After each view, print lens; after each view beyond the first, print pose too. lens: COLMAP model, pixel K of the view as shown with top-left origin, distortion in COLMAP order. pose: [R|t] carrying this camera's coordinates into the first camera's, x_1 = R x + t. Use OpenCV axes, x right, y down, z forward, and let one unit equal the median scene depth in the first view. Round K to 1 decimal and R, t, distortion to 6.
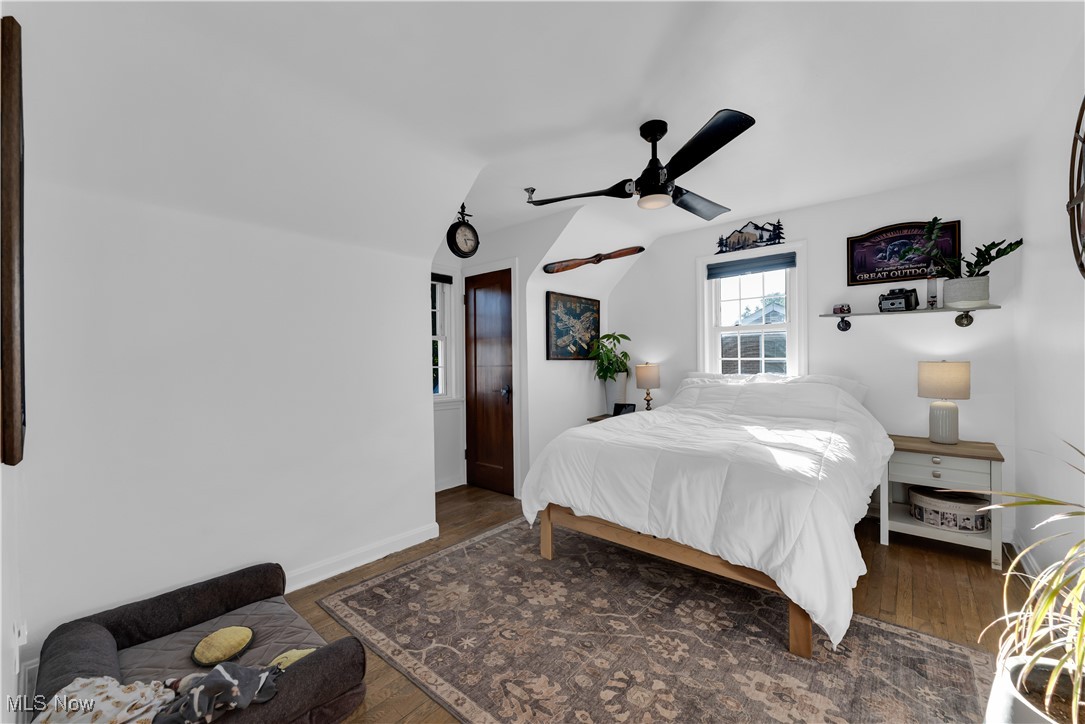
lens RADIAL K [[435.5, 0, 541.1], [0, 435.5, 362.1], [0, 0, 1]] dist [-0.001195, -0.000910]
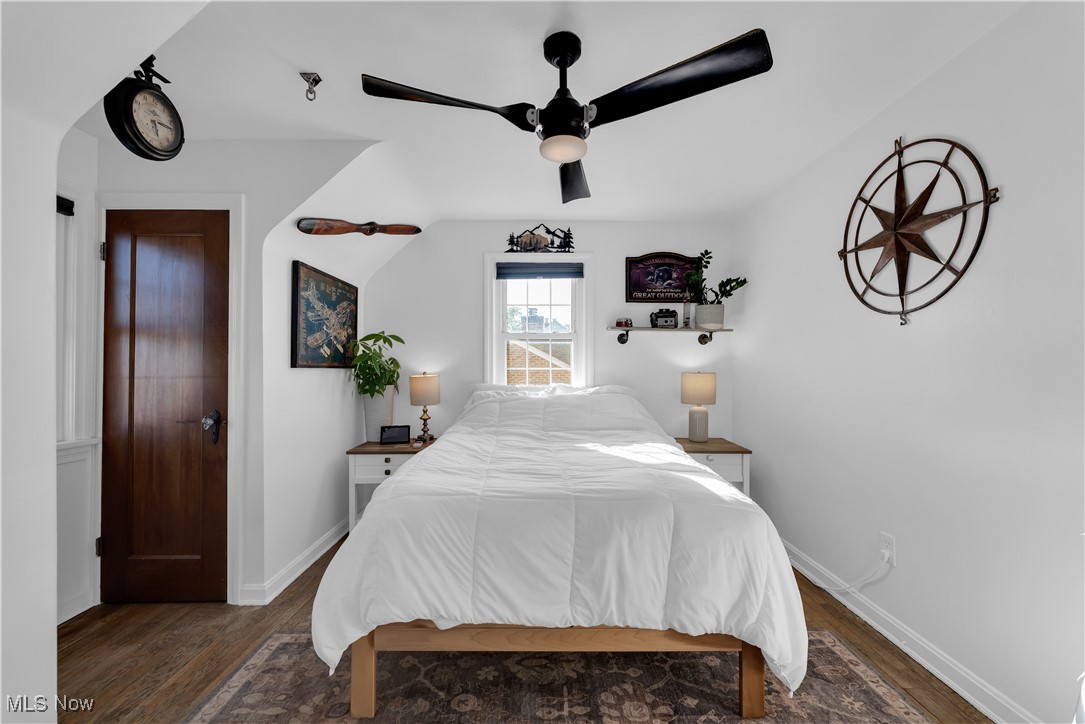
lens RADIAL K [[435.5, 0, 542.7], [0, 435.5, 362.5], [0, 0, 1]] dist [-0.001195, -0.000910]
pose [[0.752053, 0.018971, 0.658829, -0.157587], [-0.006024, 0.999742, -0.021911, -0.000828], [-0.659075, 0.012509, 0.751973, 0.334055]]
